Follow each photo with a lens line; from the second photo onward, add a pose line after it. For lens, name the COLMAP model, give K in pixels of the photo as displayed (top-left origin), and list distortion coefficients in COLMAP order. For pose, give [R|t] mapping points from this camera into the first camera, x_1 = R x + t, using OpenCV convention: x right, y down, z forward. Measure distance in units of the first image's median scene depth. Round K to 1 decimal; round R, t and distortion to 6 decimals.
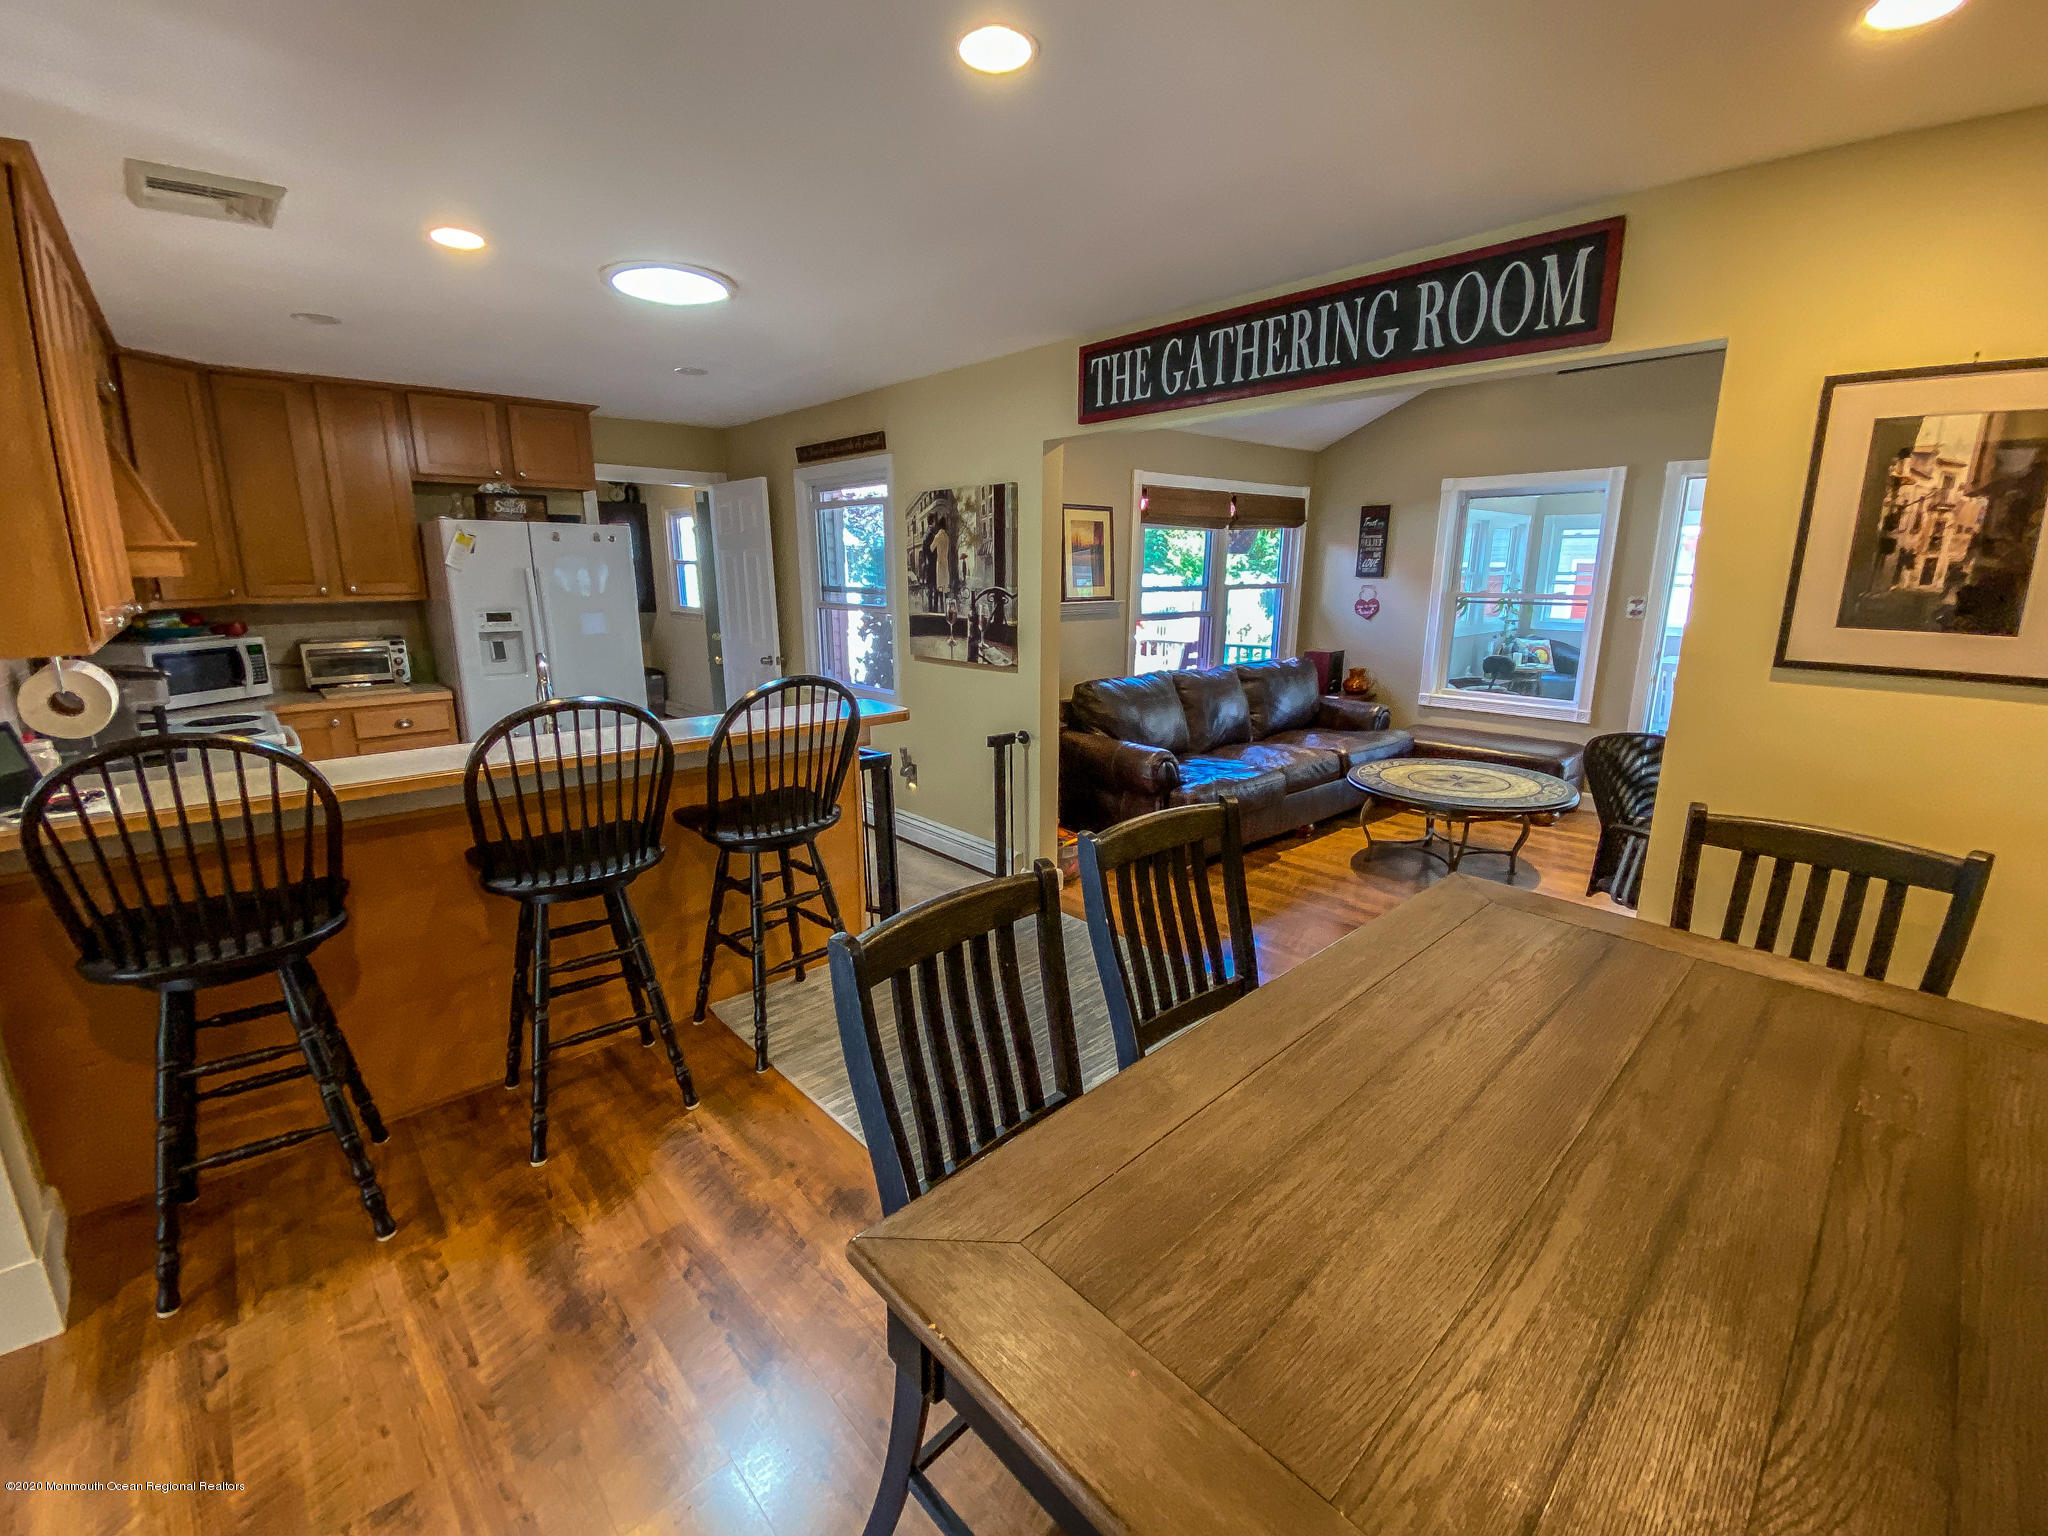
lens RADIAL K [[861.8, 0, 1024.0], [0, 861.8, 768.0], [0, 0, 1]] dist [-0.000260, -0.019696]
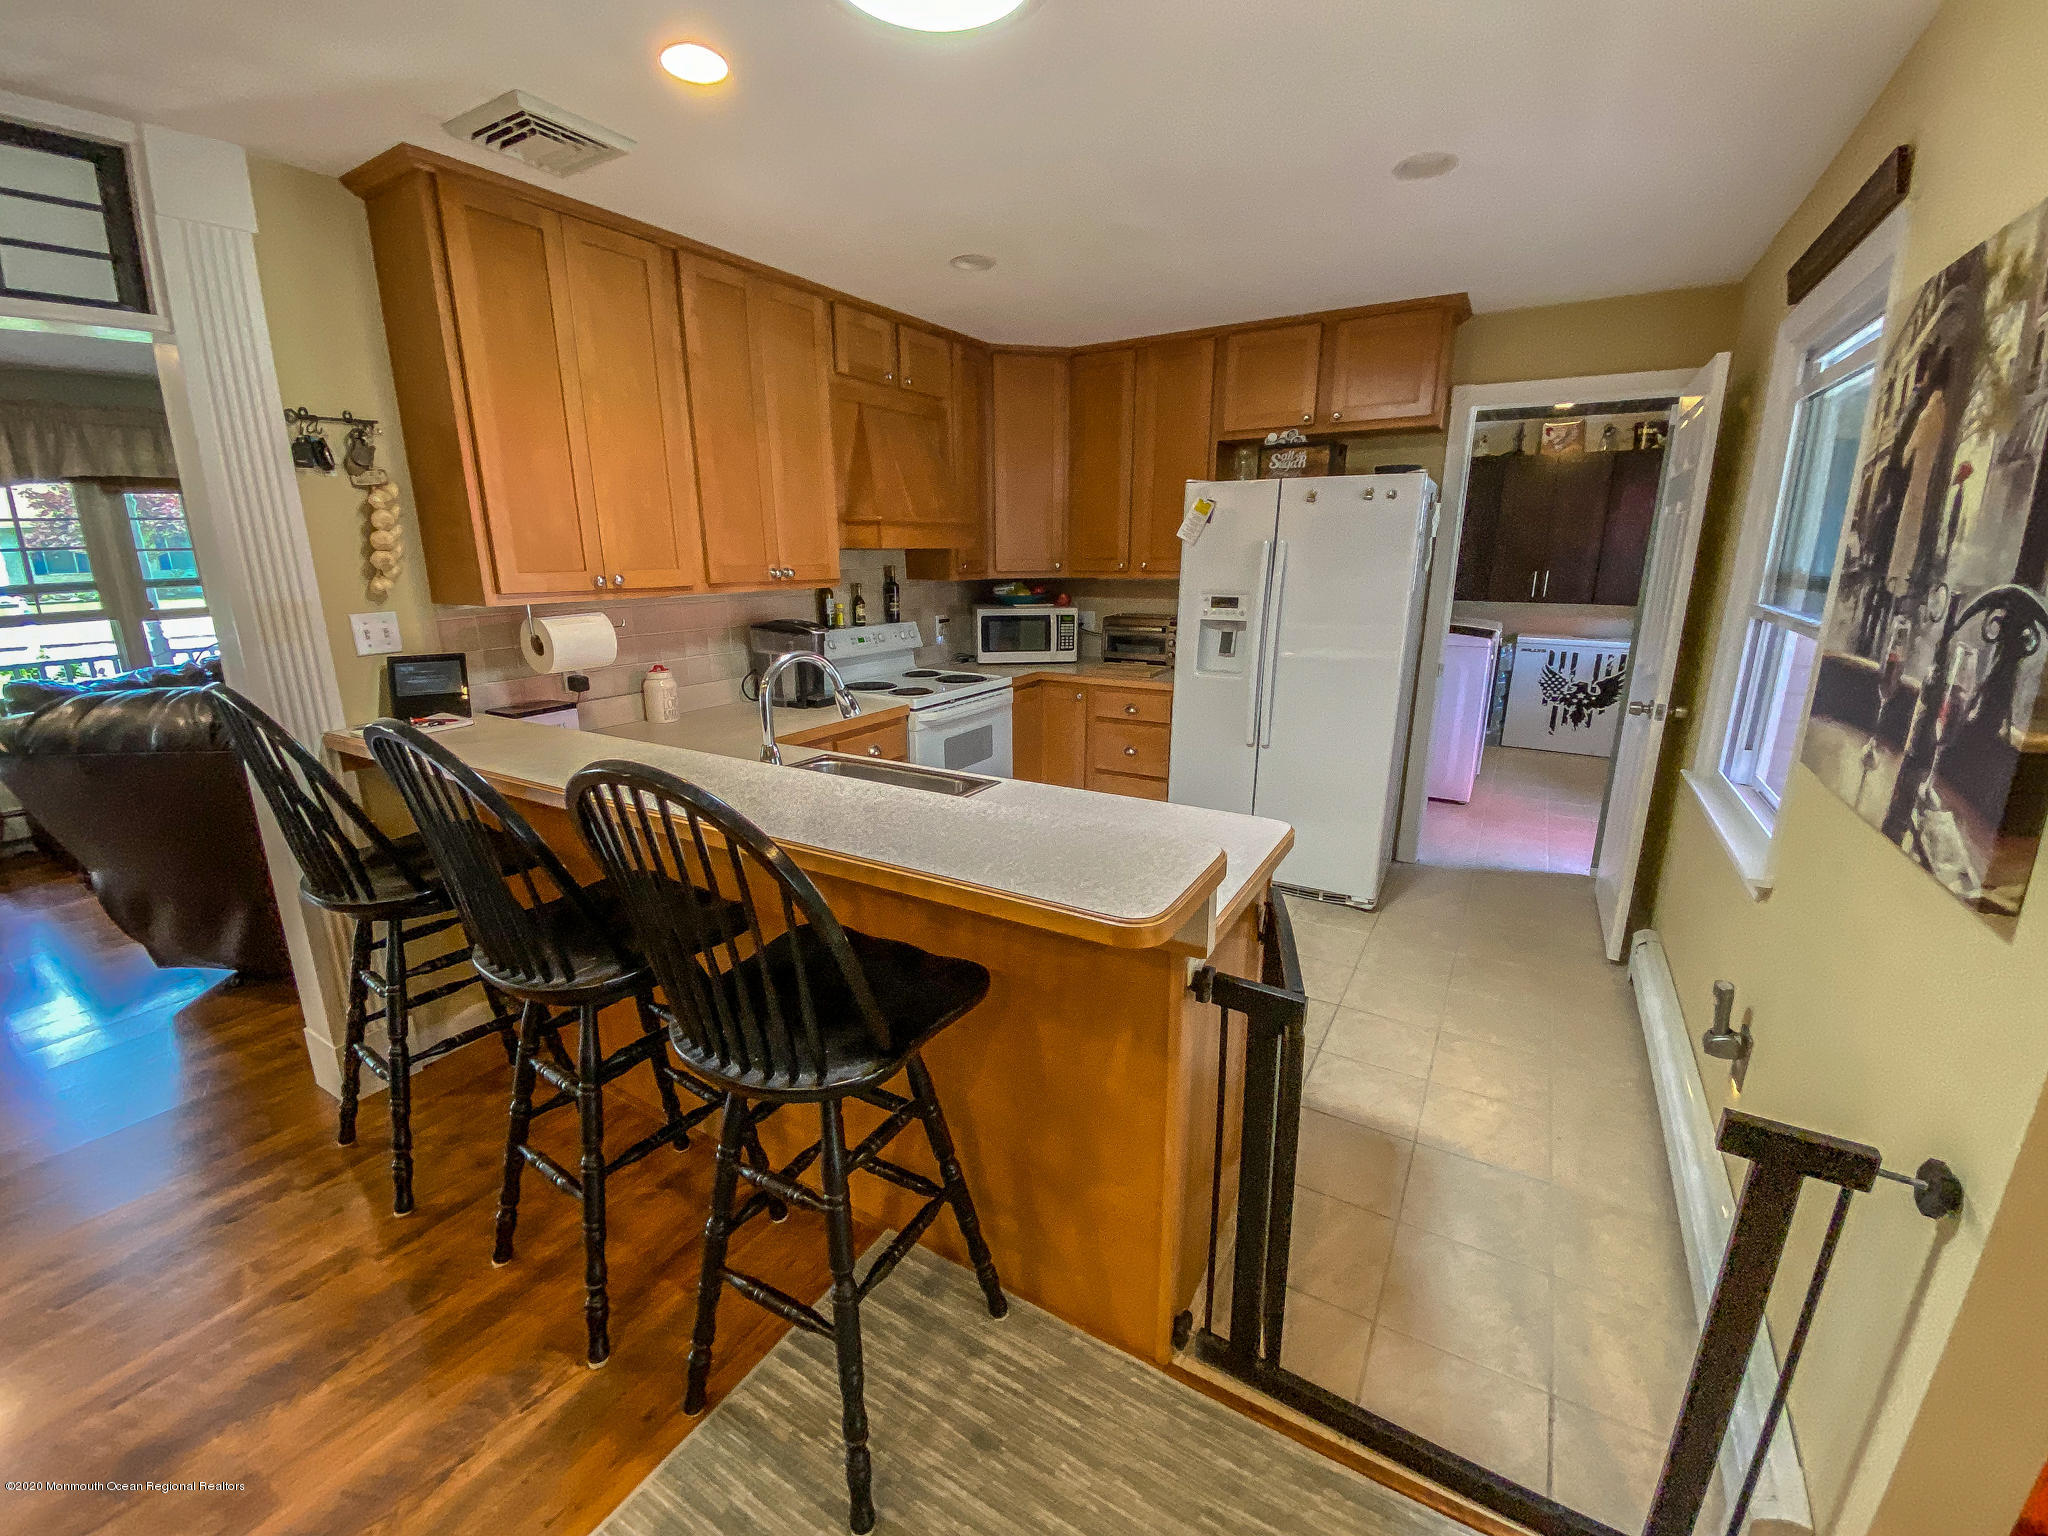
lens RADIAL K [[832.2, 0, 1006.9], [0, 832.2, 770.5], [0, 0, 1]] dist [0.027116, -0.022684]
pose [[0.277736, 0.238004, -0.930708, 0.115716], [-0.210293, 0.960389, 0.182839, -0.135785], [0.937358, 0.144941, 0.316785, 0.636530]]
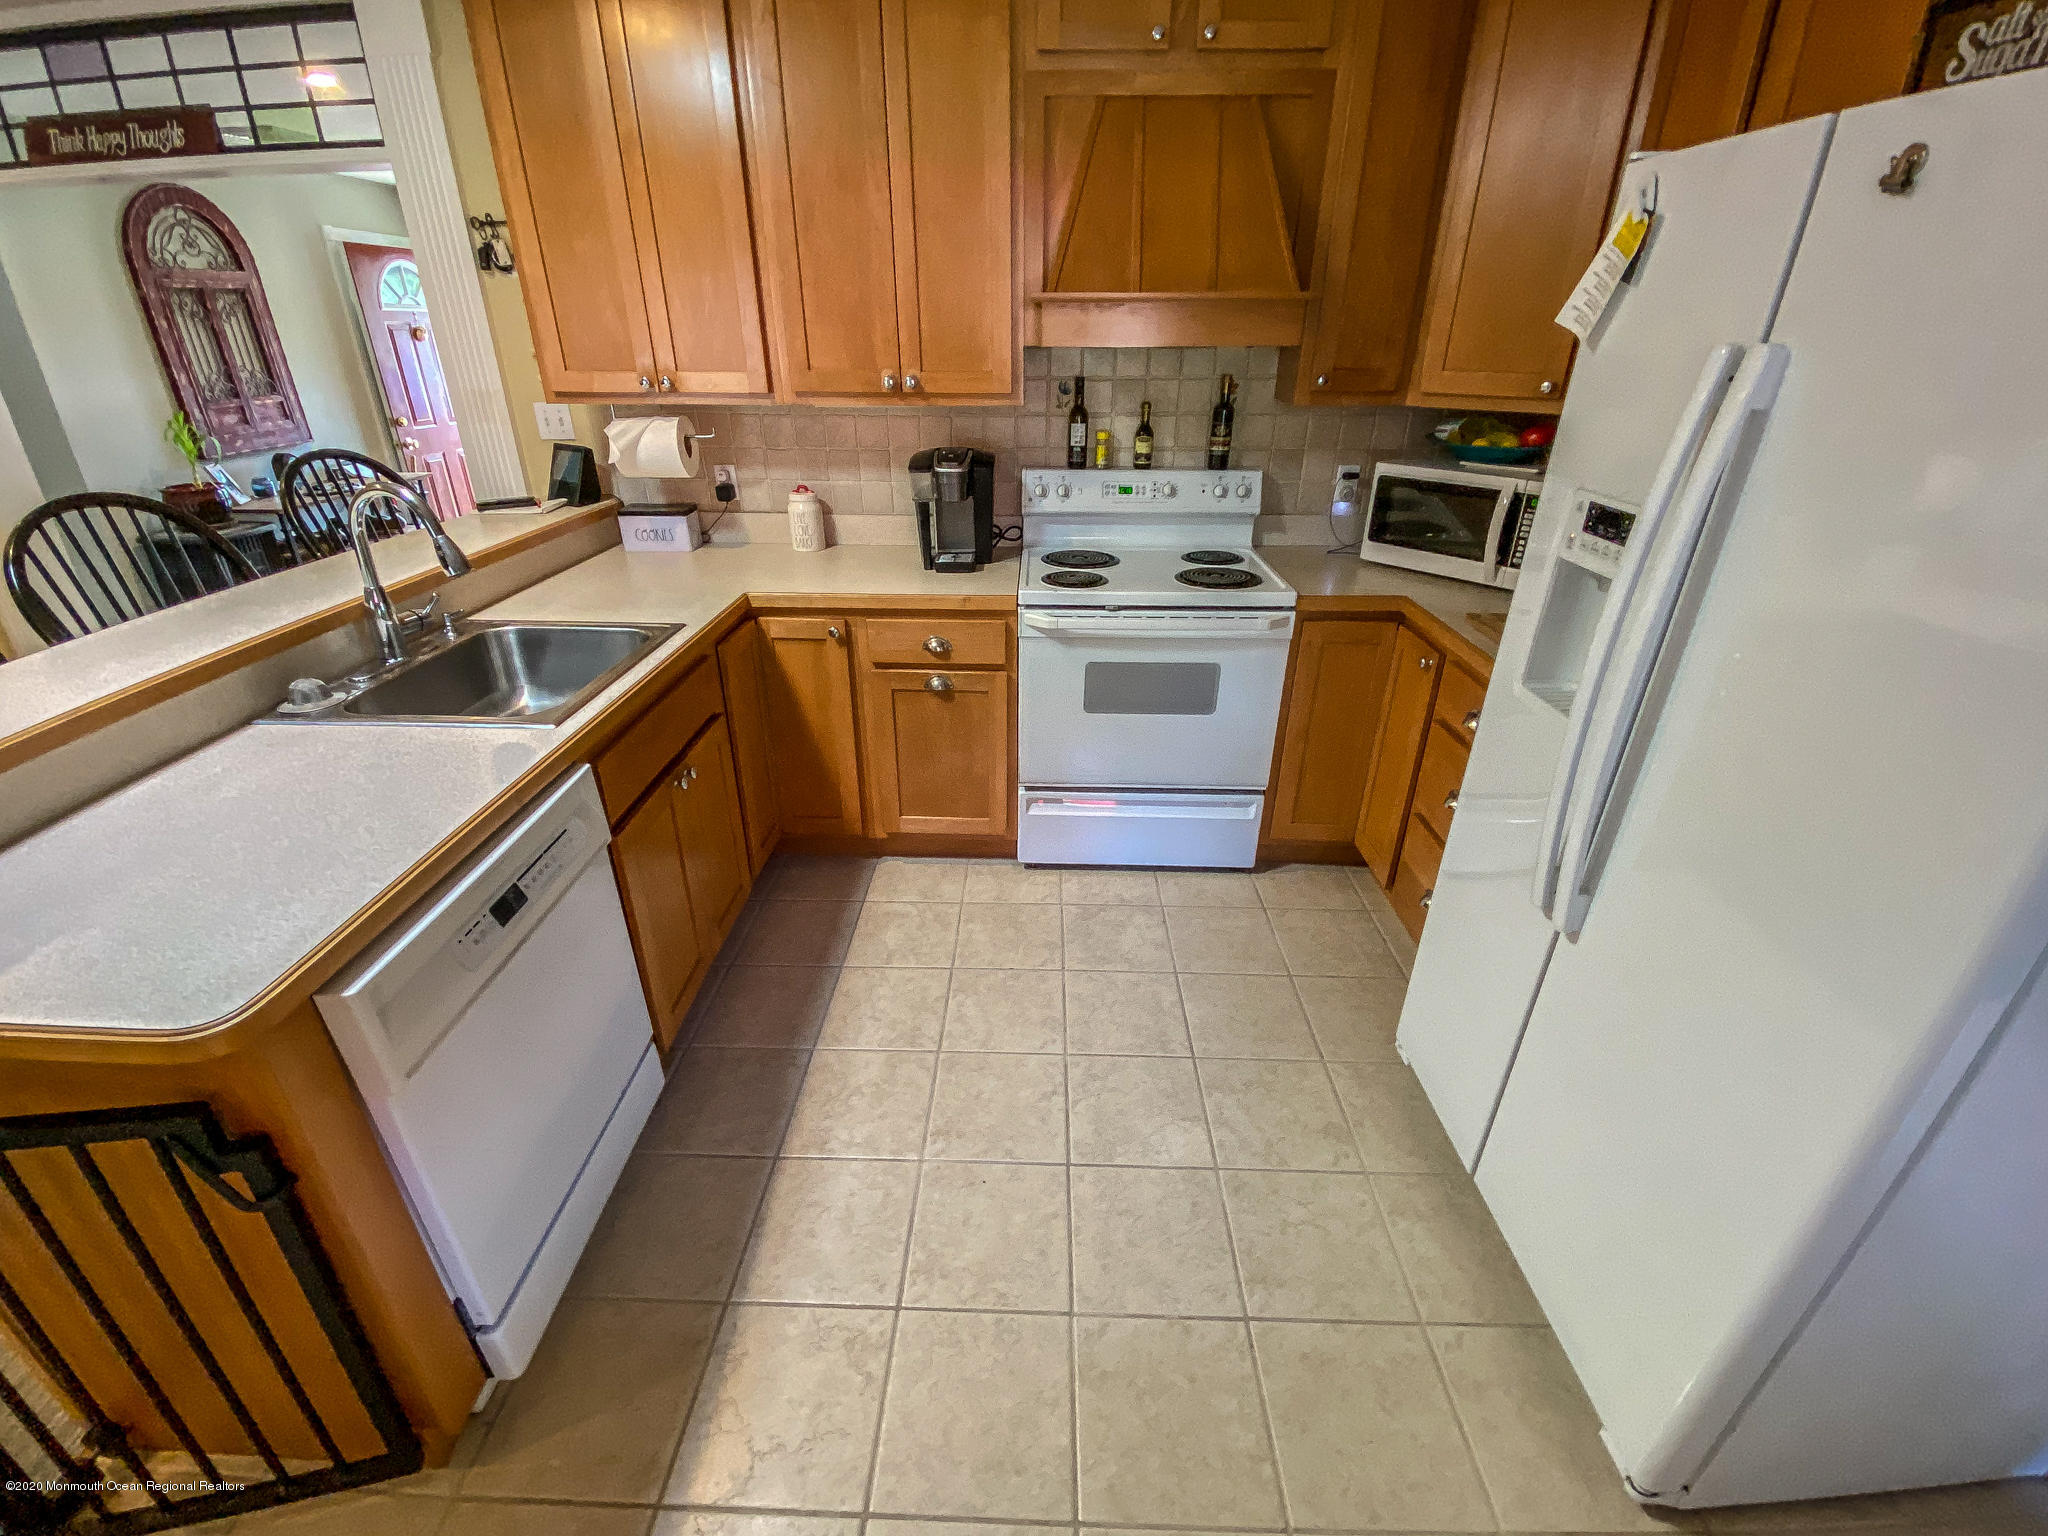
lens RADIAL K [[849.1, 0, 1024.0], [0, 849.1, 768.0], [0, 0, 1]] dist [0.021871, -0.018877]
pose [[-0.694686, 0.314271, -0.647028, -0.301176], [-0.169520, 0.802644, 0.571862, -0.268440], [0.699053, 0.506949, -0.504310, 1.171363]]
